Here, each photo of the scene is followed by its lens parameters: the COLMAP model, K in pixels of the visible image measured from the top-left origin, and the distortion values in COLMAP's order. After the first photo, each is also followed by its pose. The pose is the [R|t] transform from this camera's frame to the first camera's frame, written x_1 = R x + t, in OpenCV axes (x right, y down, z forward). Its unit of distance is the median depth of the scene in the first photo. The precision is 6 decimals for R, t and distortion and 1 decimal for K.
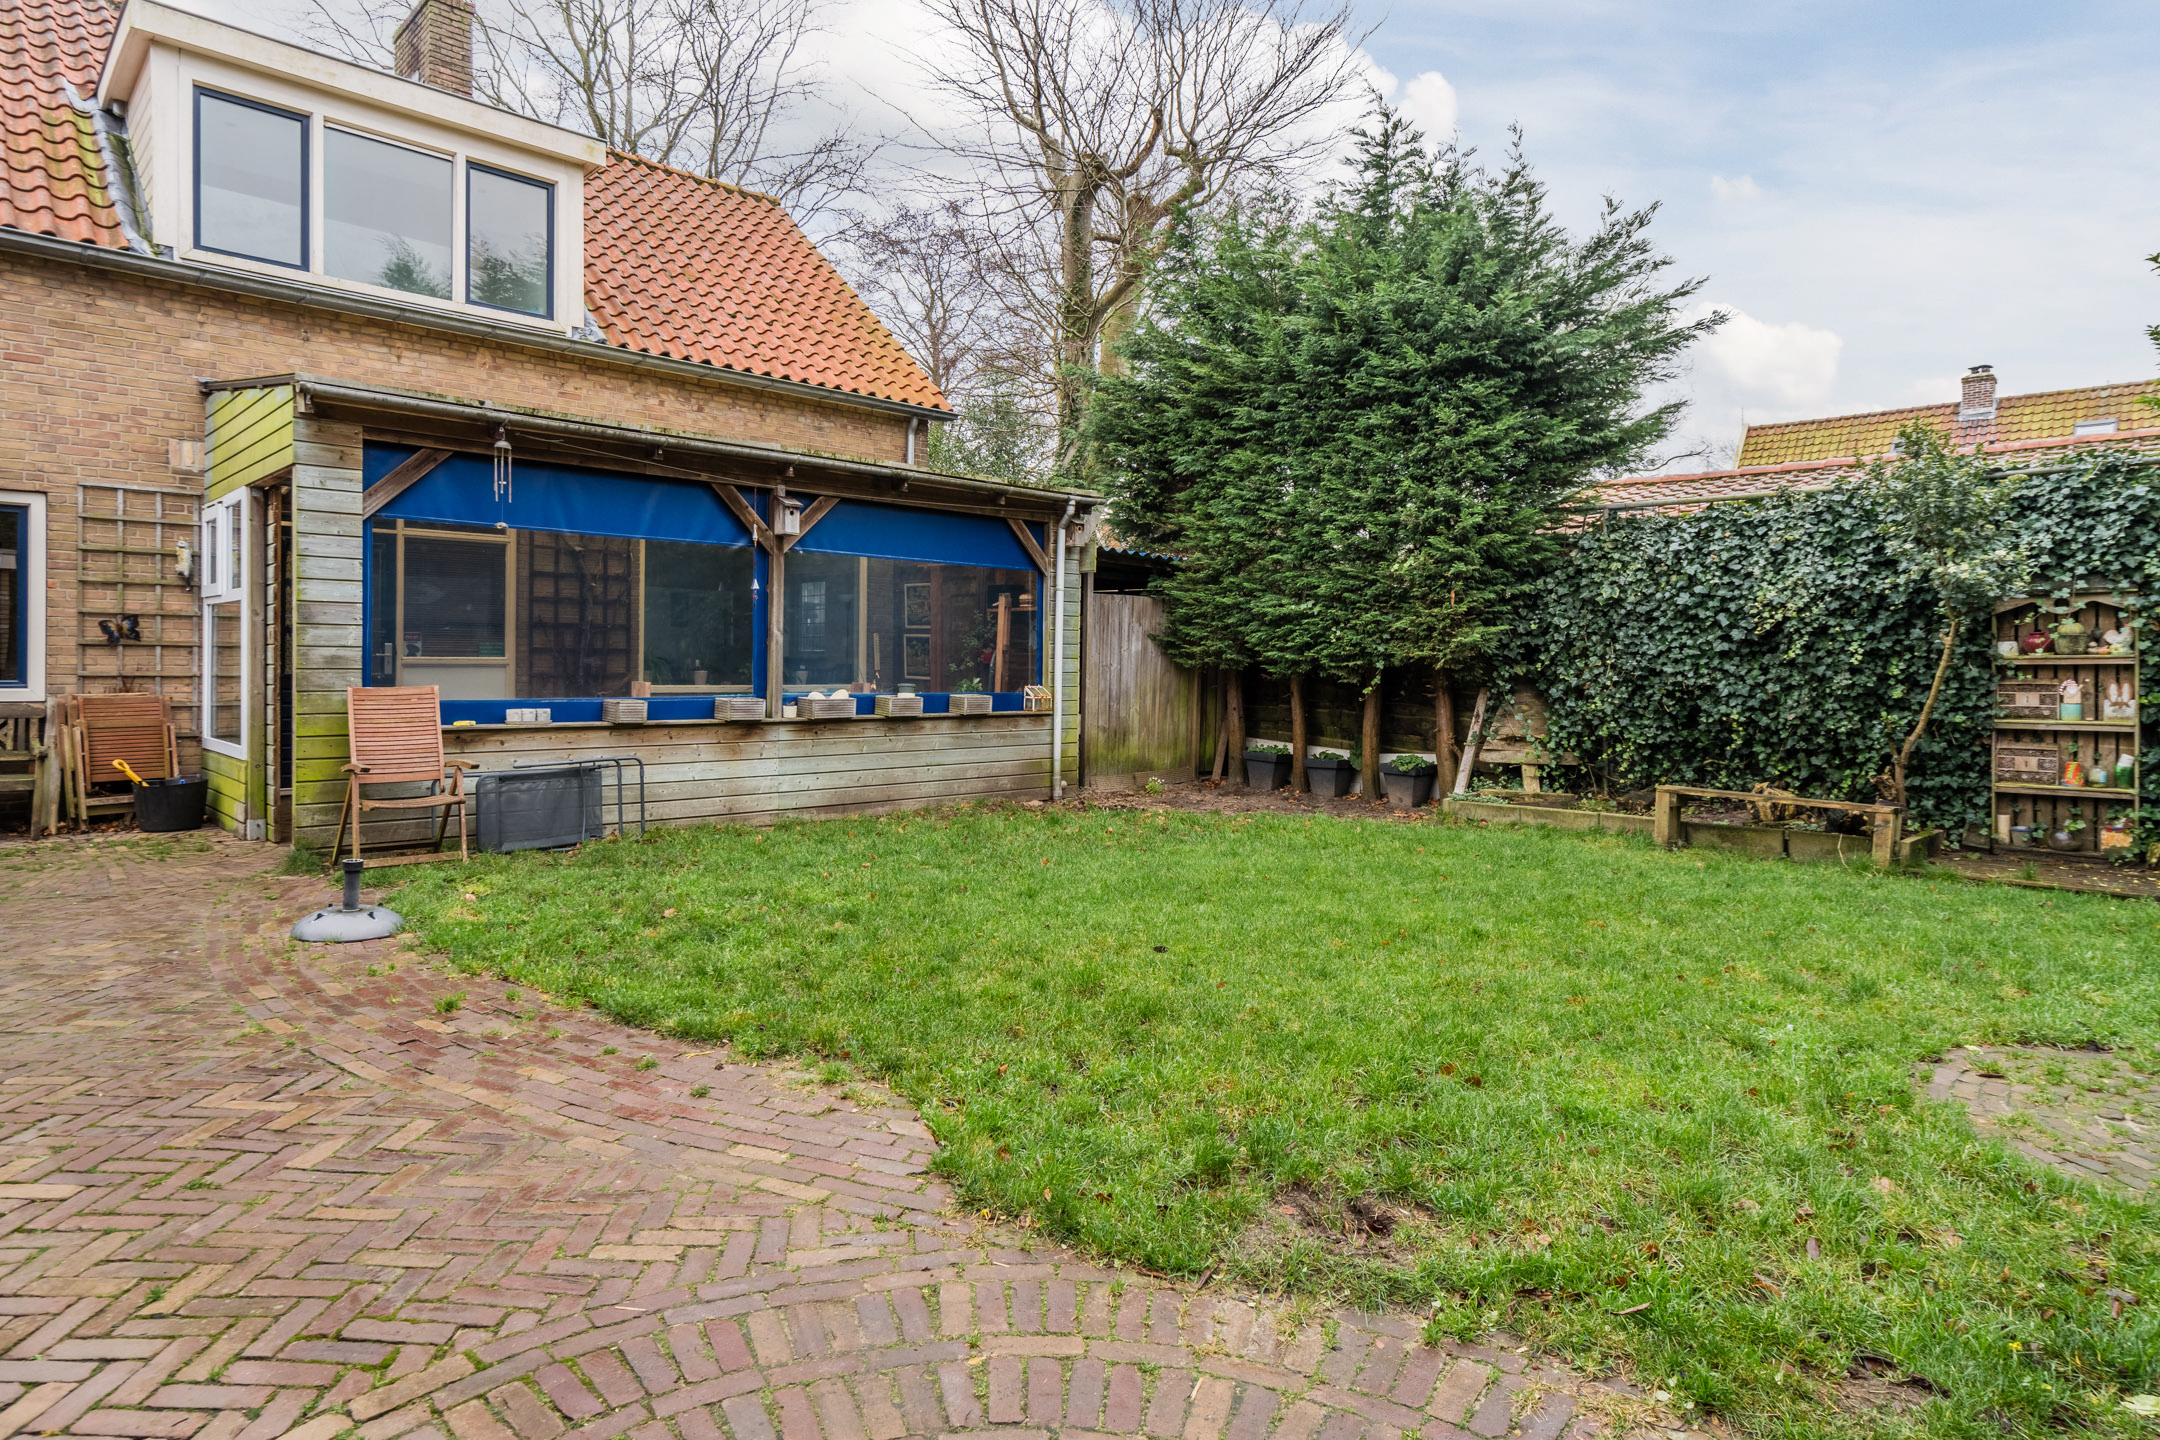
lens RADIAL K [[1215.8, 0, 1071.5], [0, 1215.8, 667.7], [0, 0, 1]] dist [0.000584, 0.000660]
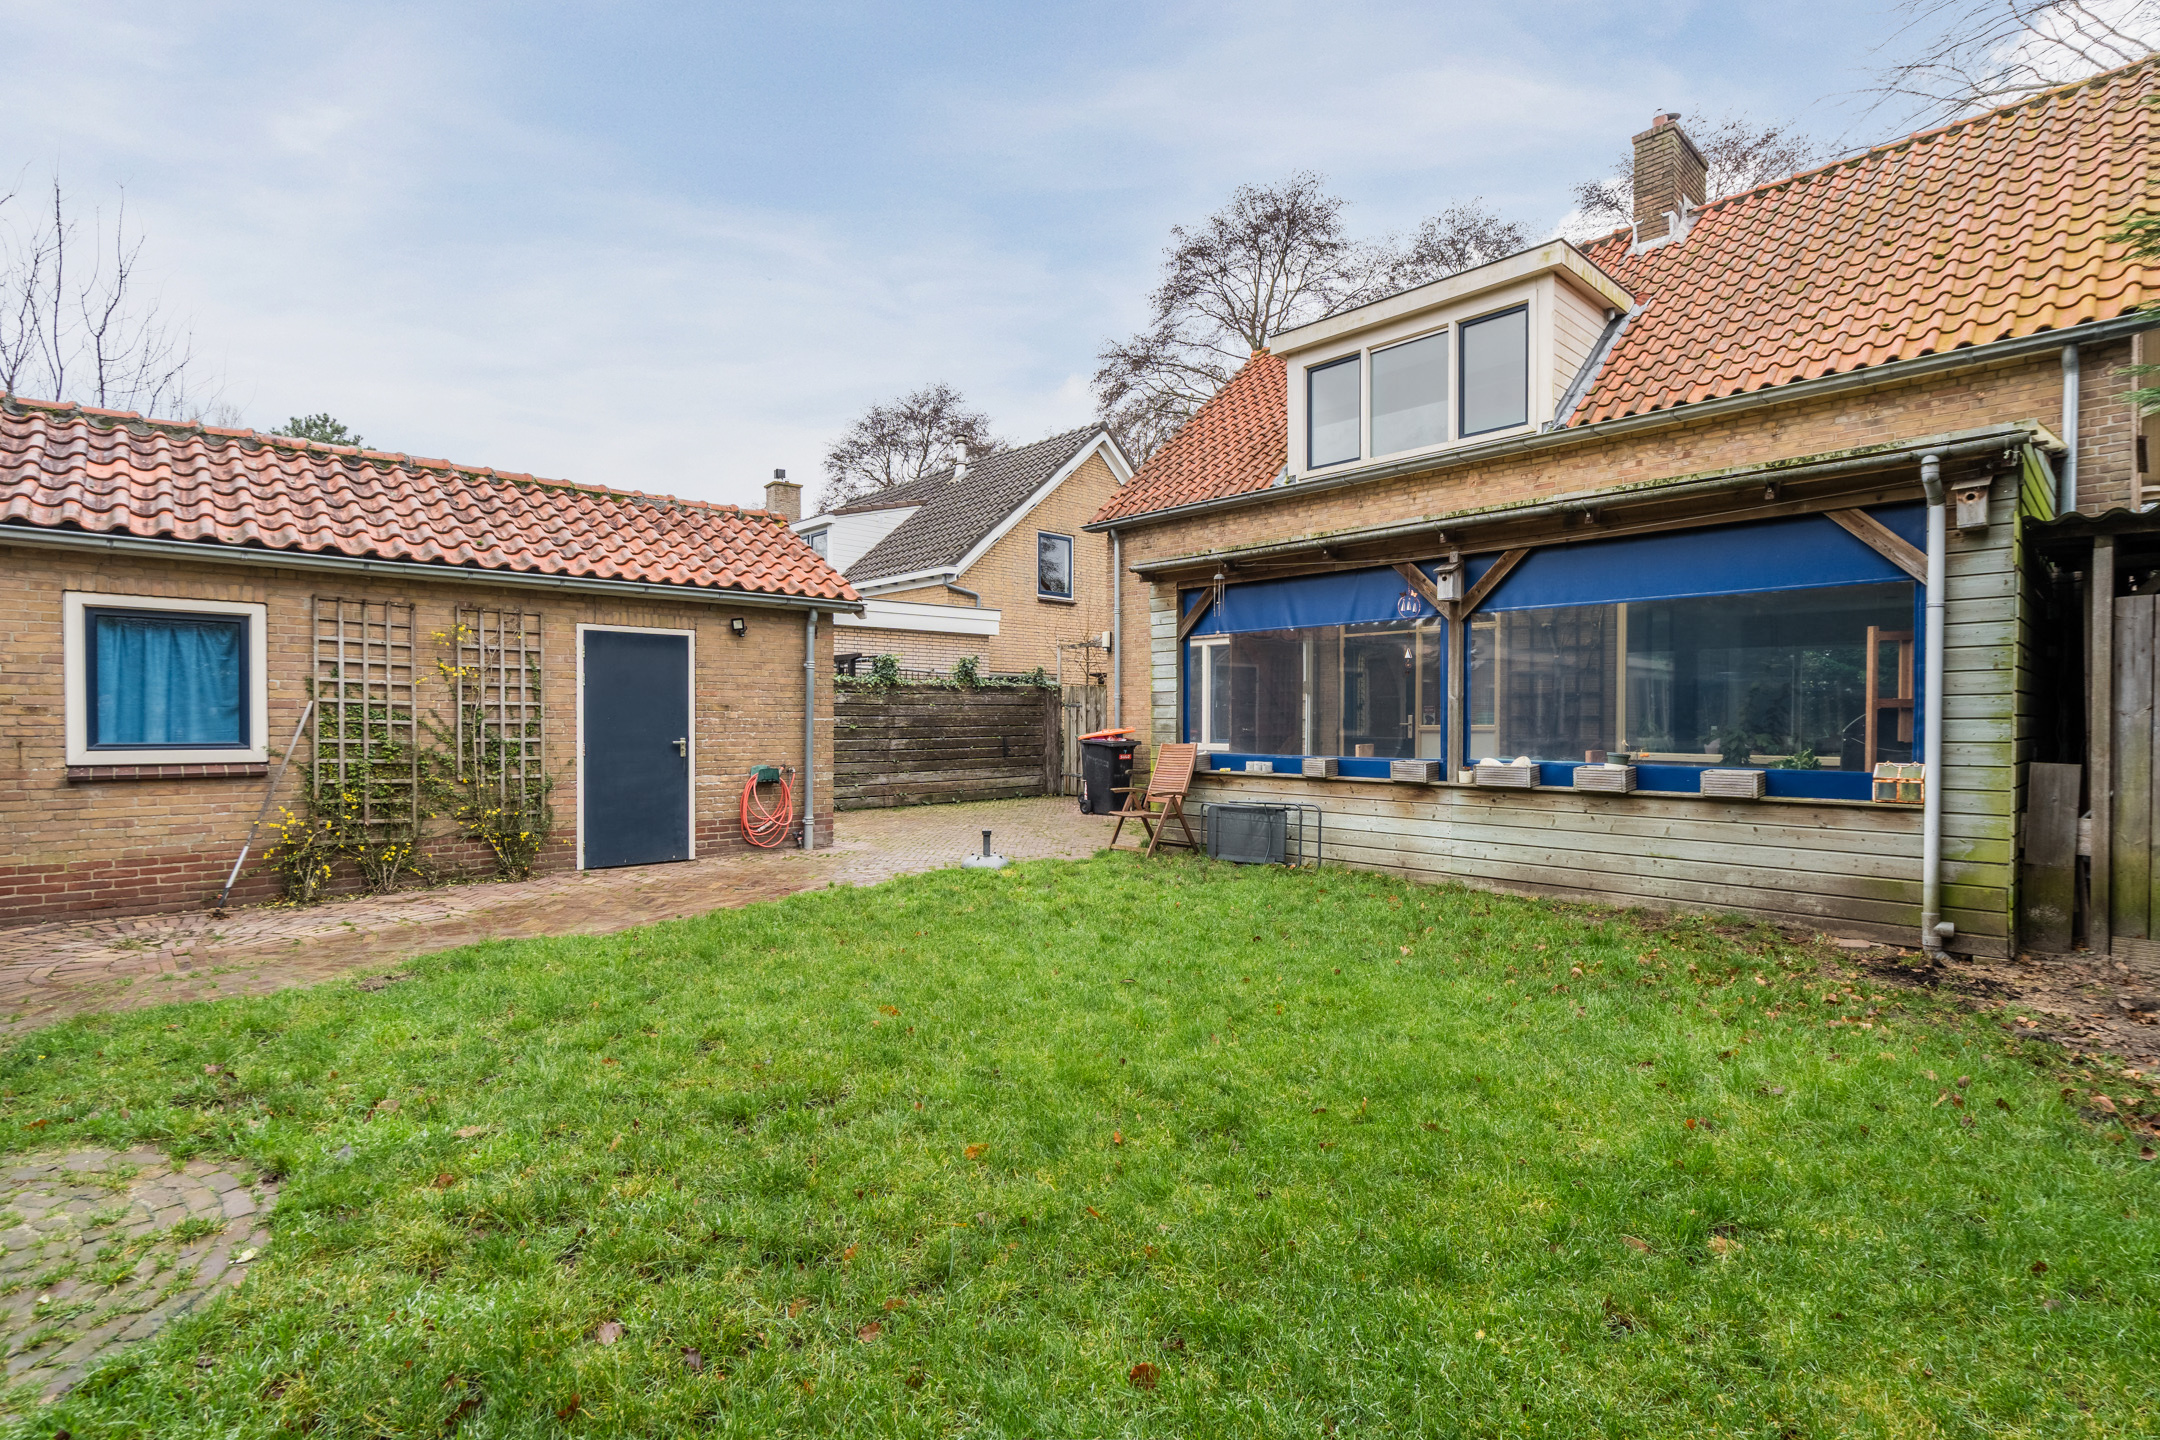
lens RADIAL K [[1050.8, 0, 1087.6], [0, 1050.8, 729.2], [0, 0, 1]] dist [0.001777, 0.000053]
pose [[-0.028350, -0.004778, -0.999587, 0.634099], [-0.006633, 0.999967, -0.004592, 0.003324], [0.999576, 0.006500, -0.028381, 0.714963]]
